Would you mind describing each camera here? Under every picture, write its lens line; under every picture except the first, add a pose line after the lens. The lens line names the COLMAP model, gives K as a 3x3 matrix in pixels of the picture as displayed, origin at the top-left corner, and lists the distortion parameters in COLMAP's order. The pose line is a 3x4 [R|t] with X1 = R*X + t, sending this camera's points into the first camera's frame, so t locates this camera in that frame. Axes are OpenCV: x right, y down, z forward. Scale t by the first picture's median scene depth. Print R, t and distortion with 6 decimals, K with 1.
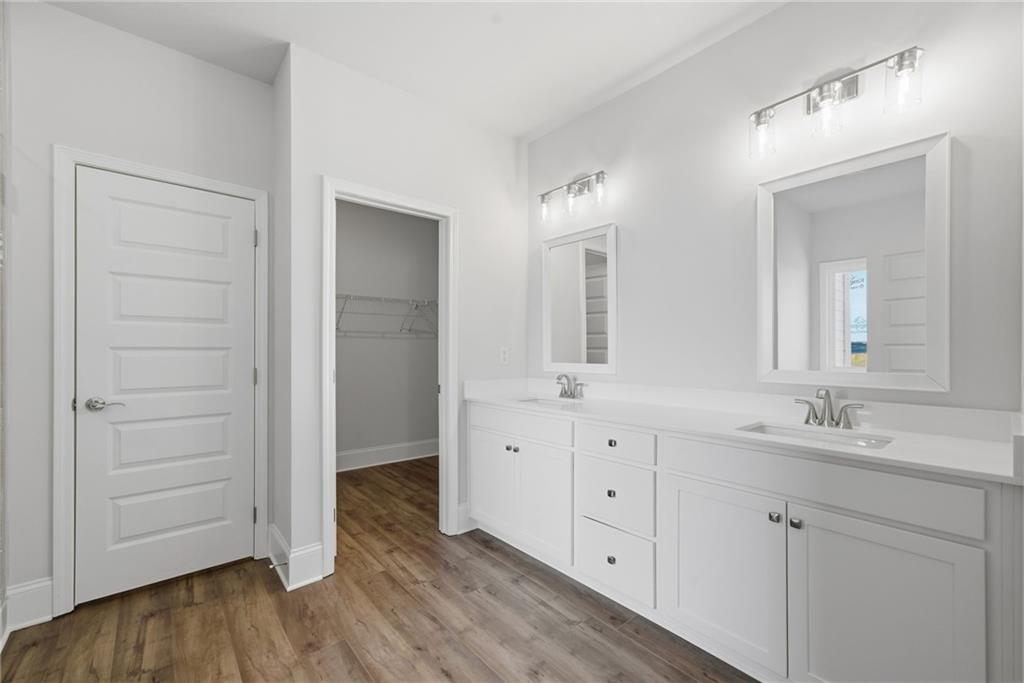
lens RADIAL K [[409.7, 0, 507.1], [0, 409.7, 353.4], [0, 0, 1]] dist [0.000542, 0.003387]
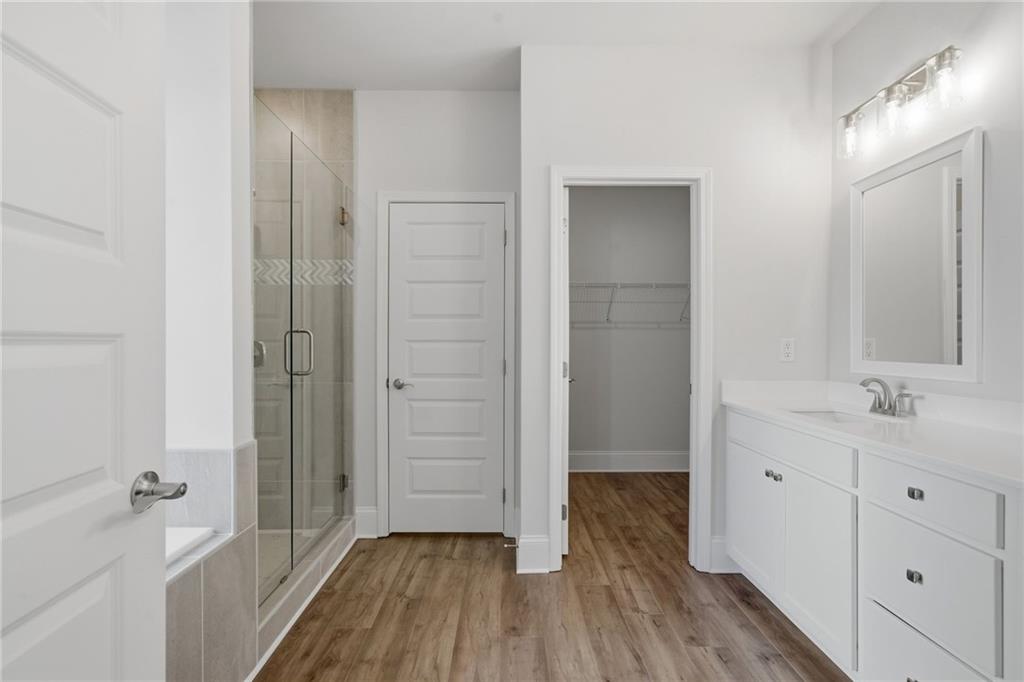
lens RADIAL K [[463.3, 0, 516.2], [0, 463.3, 341.1], [0, 0, 1]] dist [-0.025822, 0.021313]
pose [[0.775261, -0.004438, -0.631625, 0.204810], [-0.002547, 0.999945, -0.010151, 0.000322], [0.631635, 0.009479, 0.775208, 0.082024]]
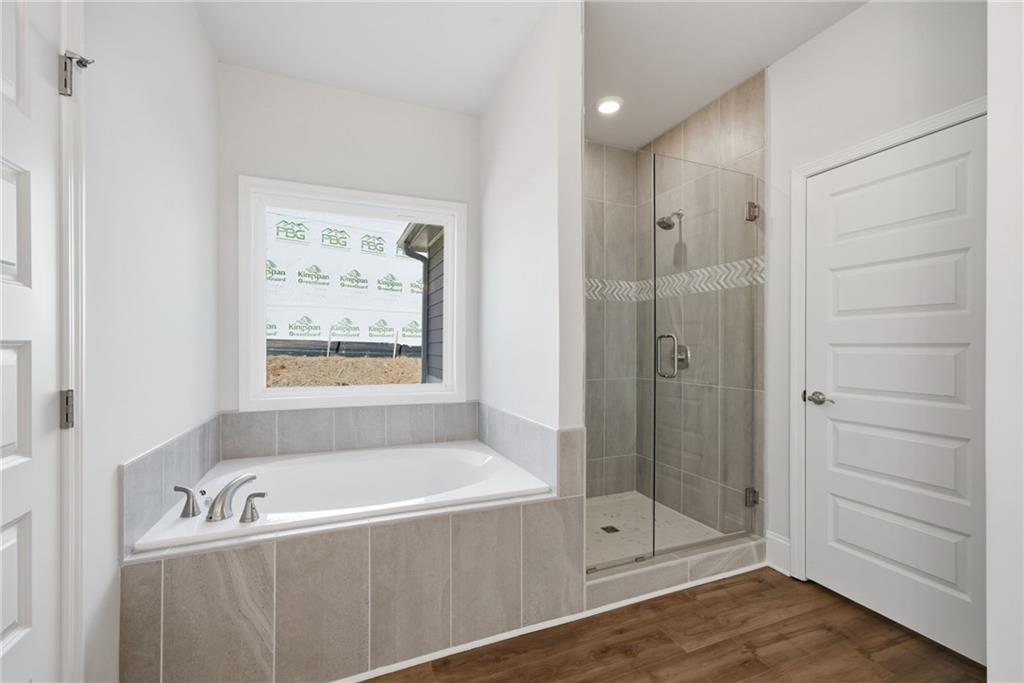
lens RADIAL K [[430.5, 0, 534.0], [0, 430.5, 341.8], [0, 0, 1]] dist [0.002407, 0.000265]
pose [[-0.302889, -0.011330, -0.952958, 0.256926], [-0.007254, 0.999928, -0.009582, -0.005549], [0.952998, 0.004011, -0.302949, 0.584021]]
